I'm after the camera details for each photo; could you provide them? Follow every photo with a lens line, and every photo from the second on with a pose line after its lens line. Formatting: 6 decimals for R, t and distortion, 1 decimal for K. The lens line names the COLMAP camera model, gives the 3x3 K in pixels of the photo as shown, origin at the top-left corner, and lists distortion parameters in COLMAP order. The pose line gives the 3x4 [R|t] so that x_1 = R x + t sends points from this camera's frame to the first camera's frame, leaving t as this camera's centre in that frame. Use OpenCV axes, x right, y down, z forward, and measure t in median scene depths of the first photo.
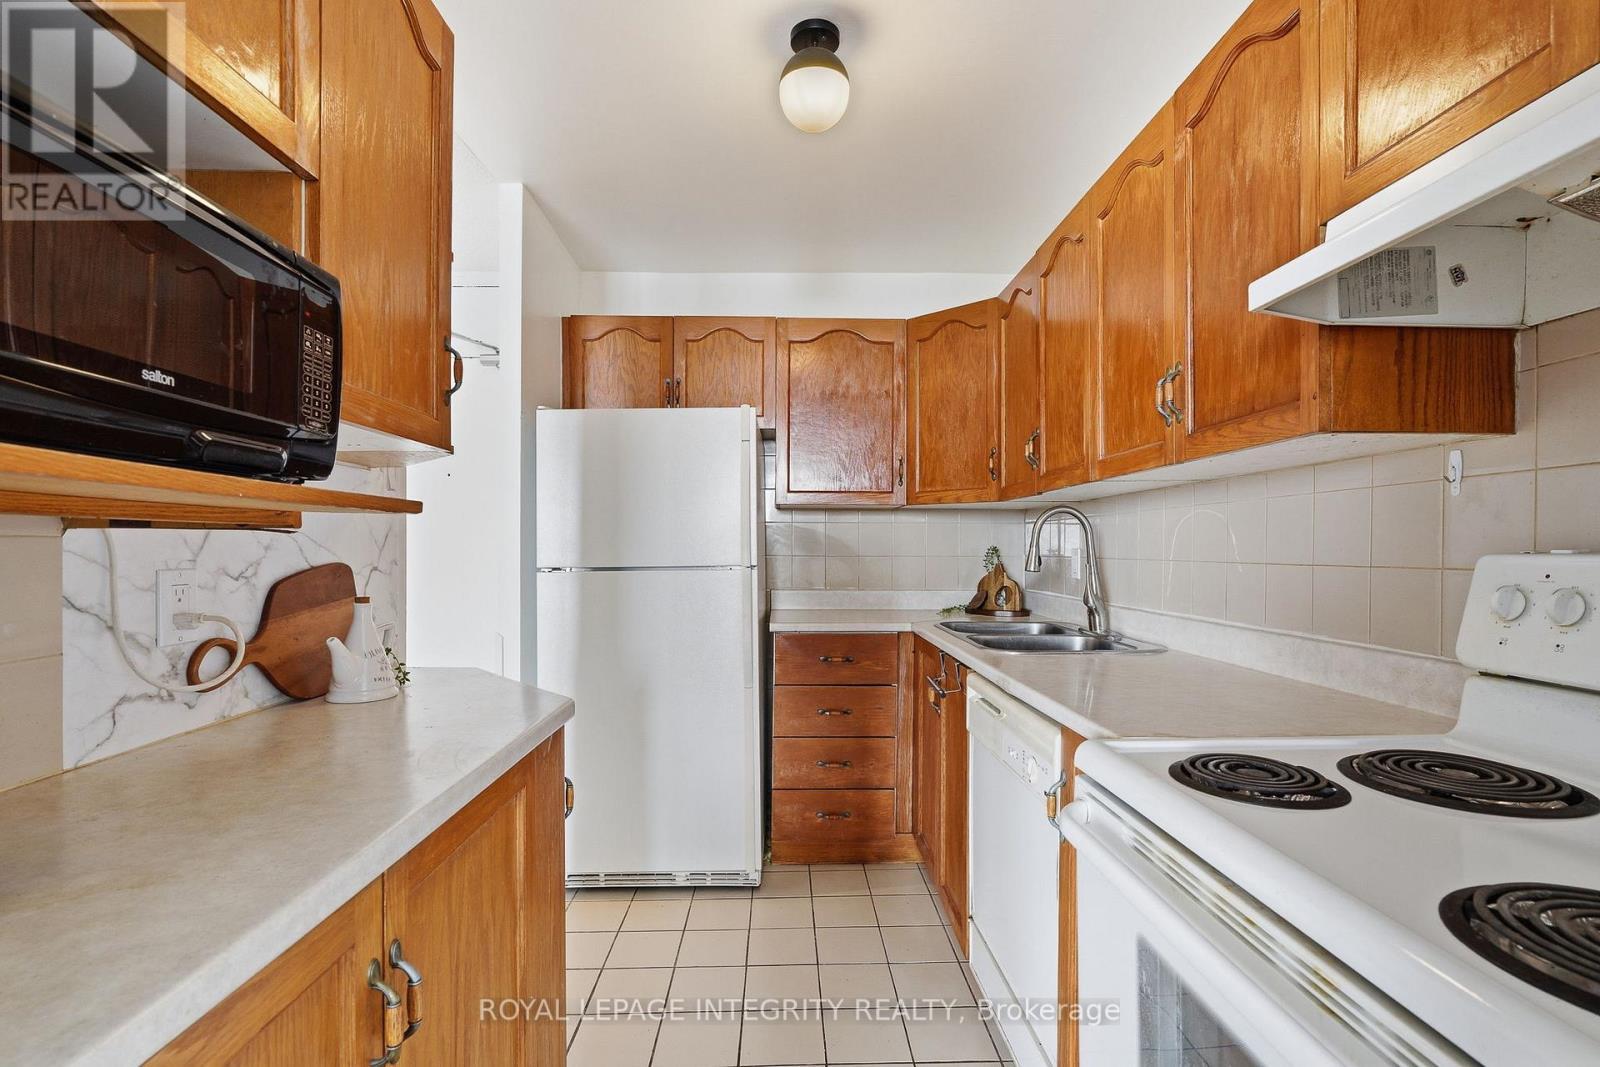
lens RADIAL K [[730.5, 0, 810.7], [0, 730.5, 543.0], [0, 0, 1]] dist [0.003240, 0.002763]
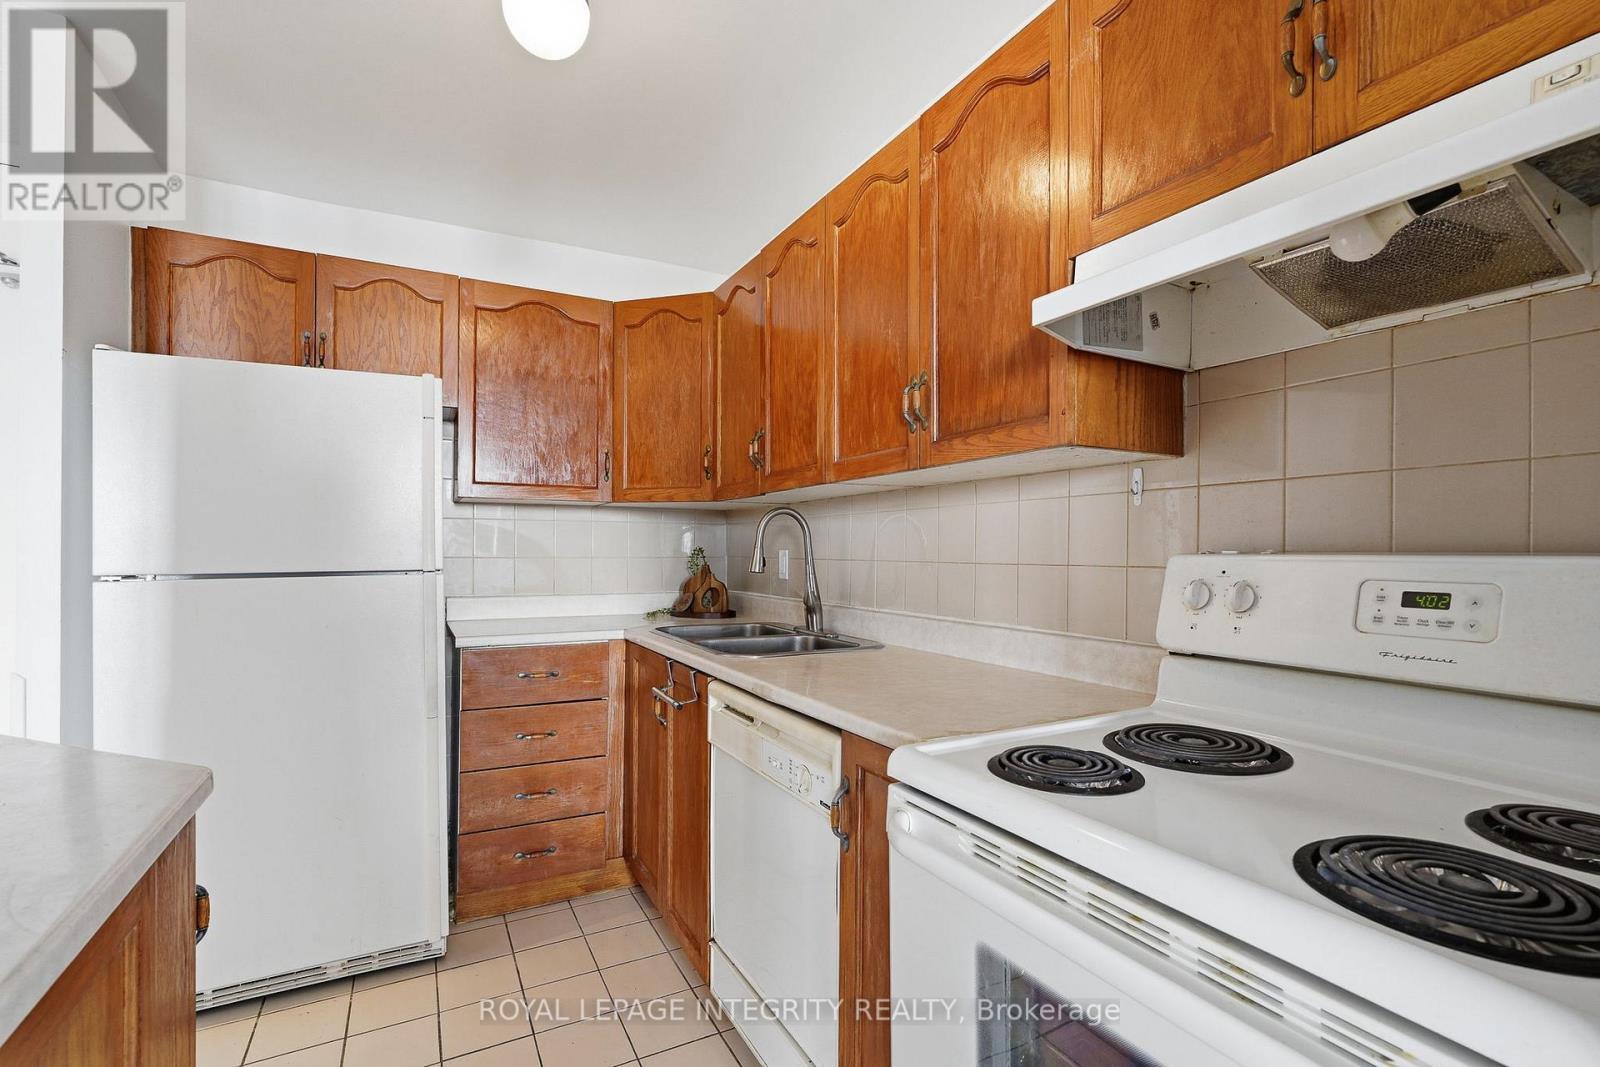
lens RADIAL K [[730.5, 0, 793.0], [0, 730.5, 545.3], [0, 0, 1]] dist [0.003240, 0.002763]
pose [[0.903737, 0.004938, 0.428060, -0.091839], [-0.005377, 0.999986, -0.000184, 0.002144], [-0.428054, -0.002135, 0.903751, 0.102727]]
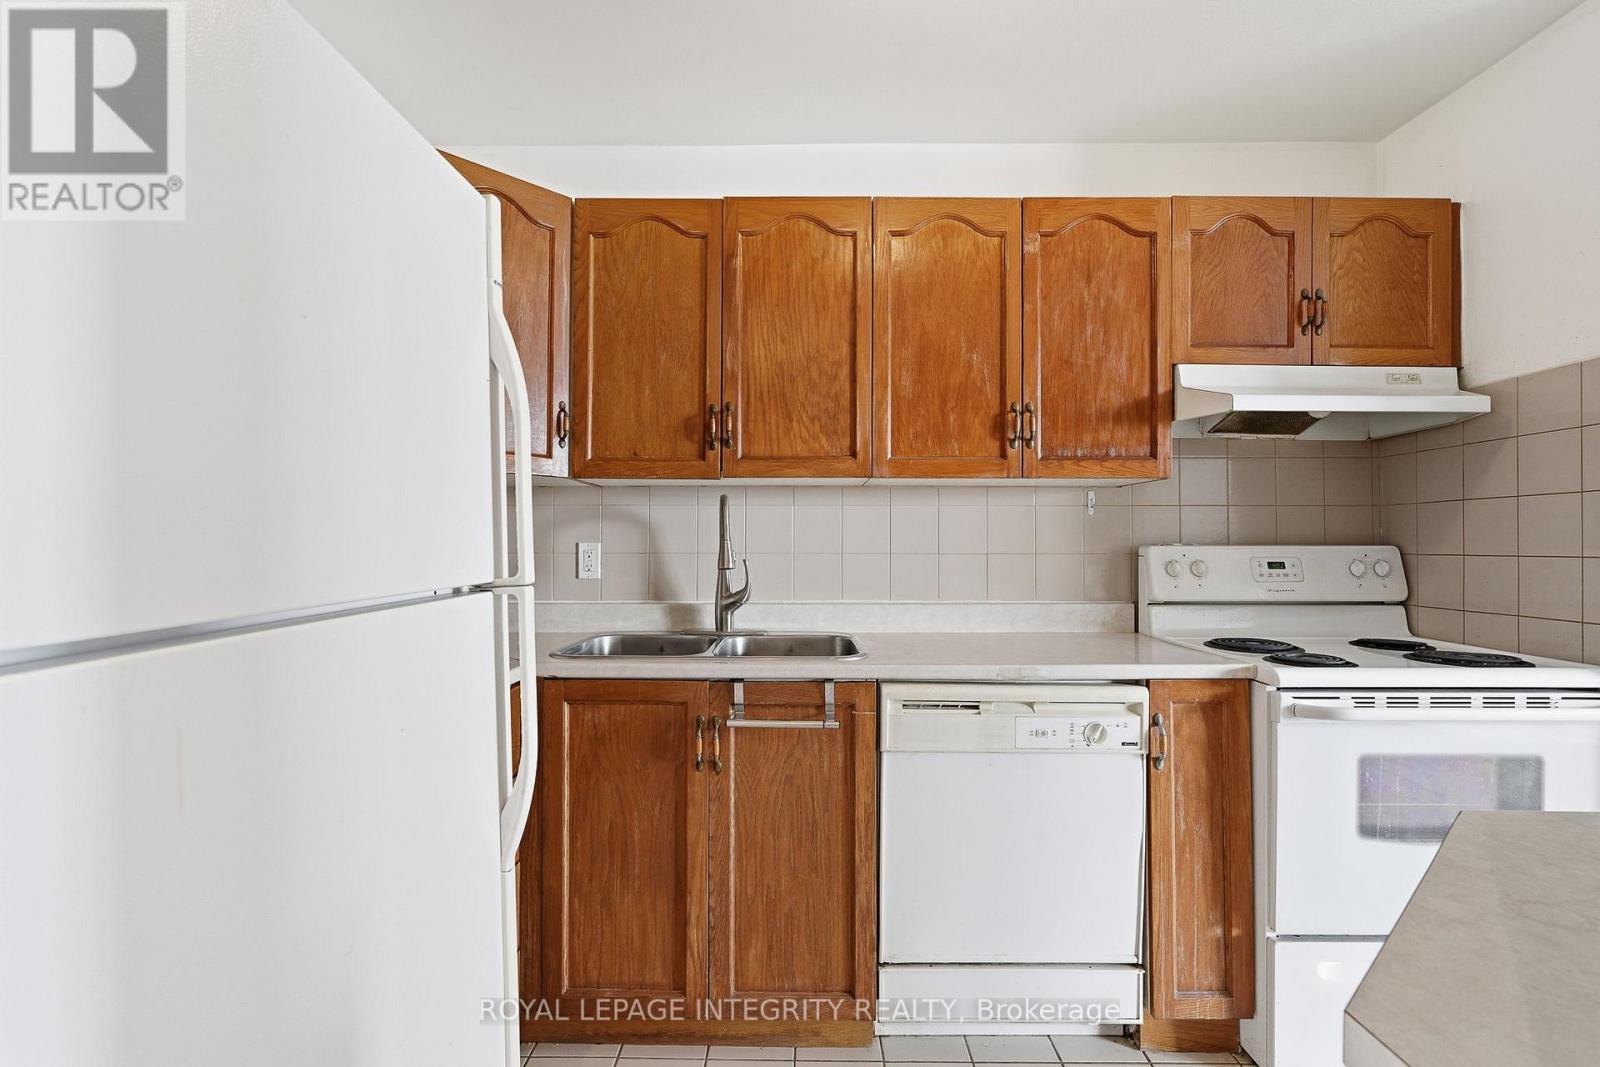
lens RADIAL K [[730.5, 0, 795.9], [0, 730.5, 535.0], [0, 0, 1]] dist [0.003240, 0.002763]
pose [[0.052114, 0.010119, 0.998590, -0.671095], [-0.010995, 0.999894, -0.009558, 0.009227], [-0.998581, -0.010481, 0.052220, 1.069435]]
